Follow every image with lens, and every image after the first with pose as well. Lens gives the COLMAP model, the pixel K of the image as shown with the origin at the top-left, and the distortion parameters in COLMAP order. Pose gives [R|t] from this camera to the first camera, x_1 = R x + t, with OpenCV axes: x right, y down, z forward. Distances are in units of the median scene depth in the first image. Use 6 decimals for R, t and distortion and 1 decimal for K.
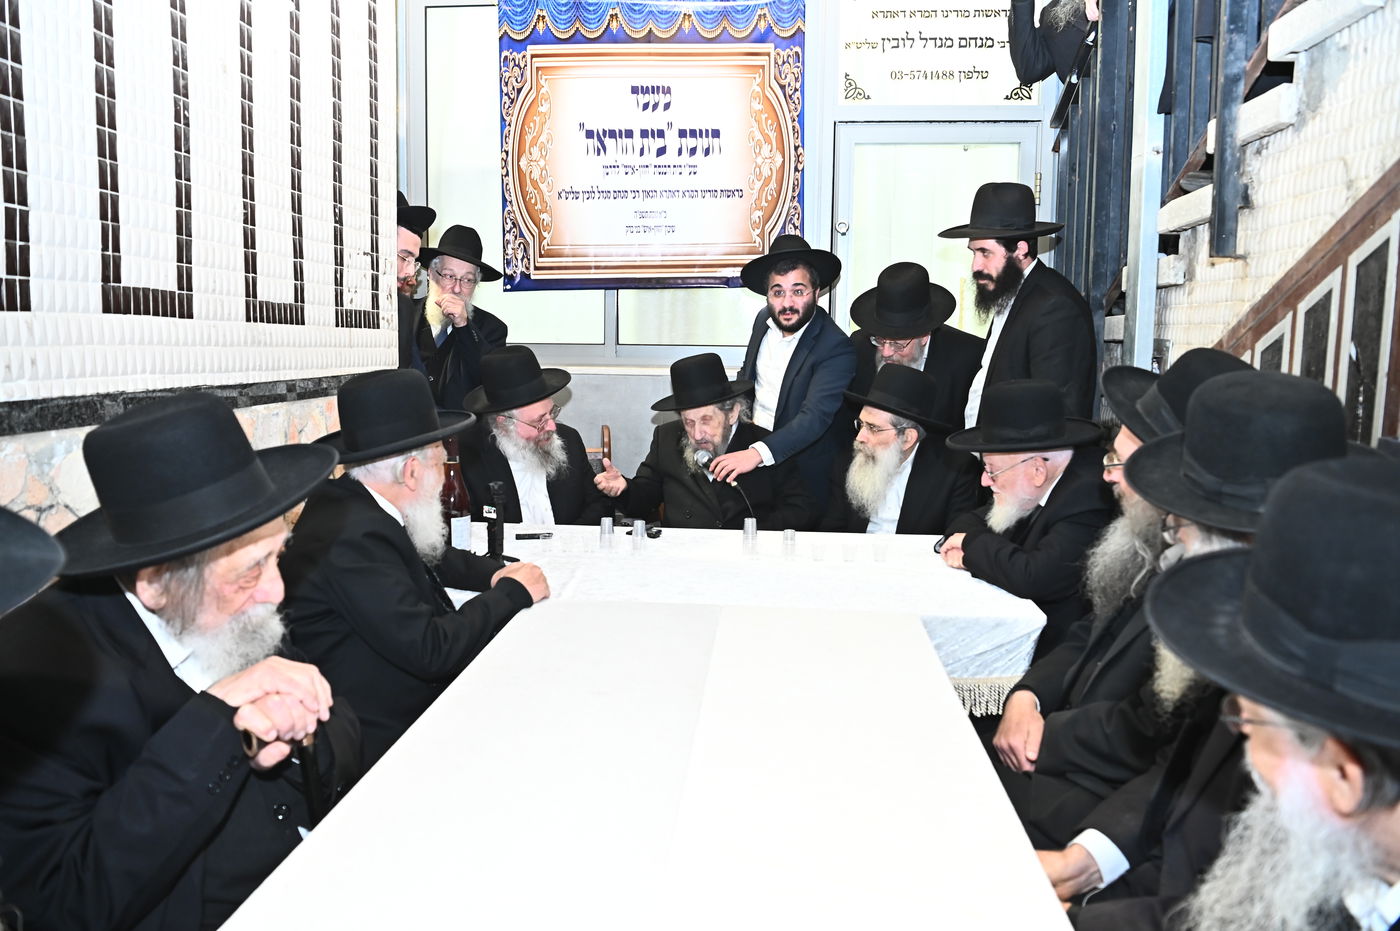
lens RADIAL K [[988.2, 0, 691.2], [0, 988.2, 469.0], [0, 0, 1]] dist [-0.081085, 0.017916]
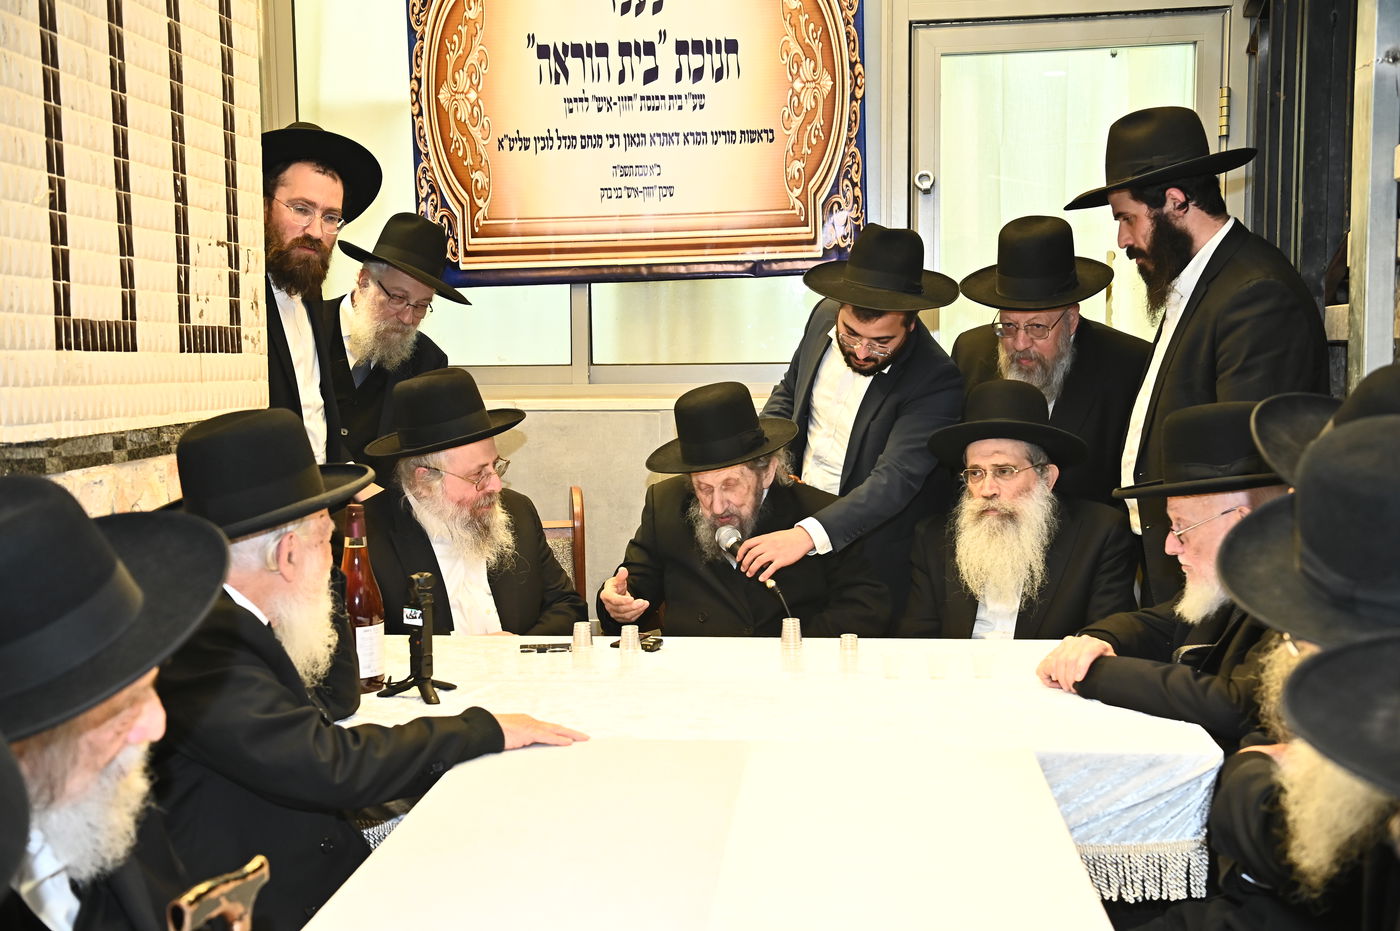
lens RADIAL K [[1592.1, 0, 690.4], [0, 1592.1, 468.0], [0, 0, 1]] dist [0.081428, 0.000000]
pose [[0.999690, -0.022073, -0.011552, 0.004474], [0.021424, 0.998337, -0.053526, 0.002870], [0.012714, 0.053262, 0.998500, -0.103633]]
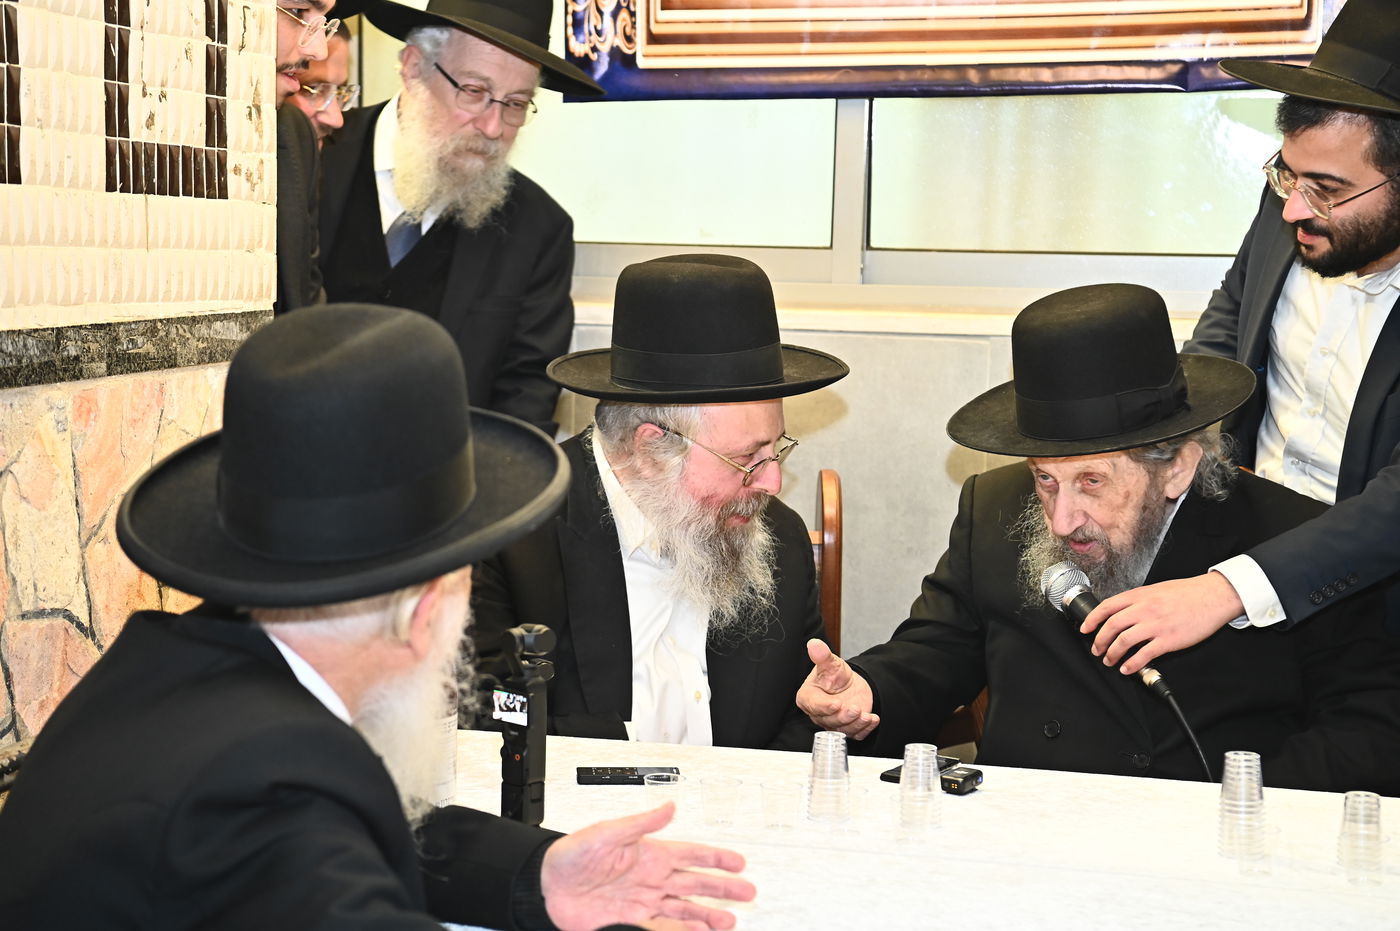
lens RADIAL K [[2660.7, 0, 695.4], [0, 2660.7, 468.3], [0, 0, 1]] dist [0.321983, 0.000000]
pose [[0.990784, 0.022130, -0.133634, -0.005657], [-0.027721, 0.998810, -0.040124, -0.006067], [0.132587, 0.043459, 0.990218, 0.022819]]
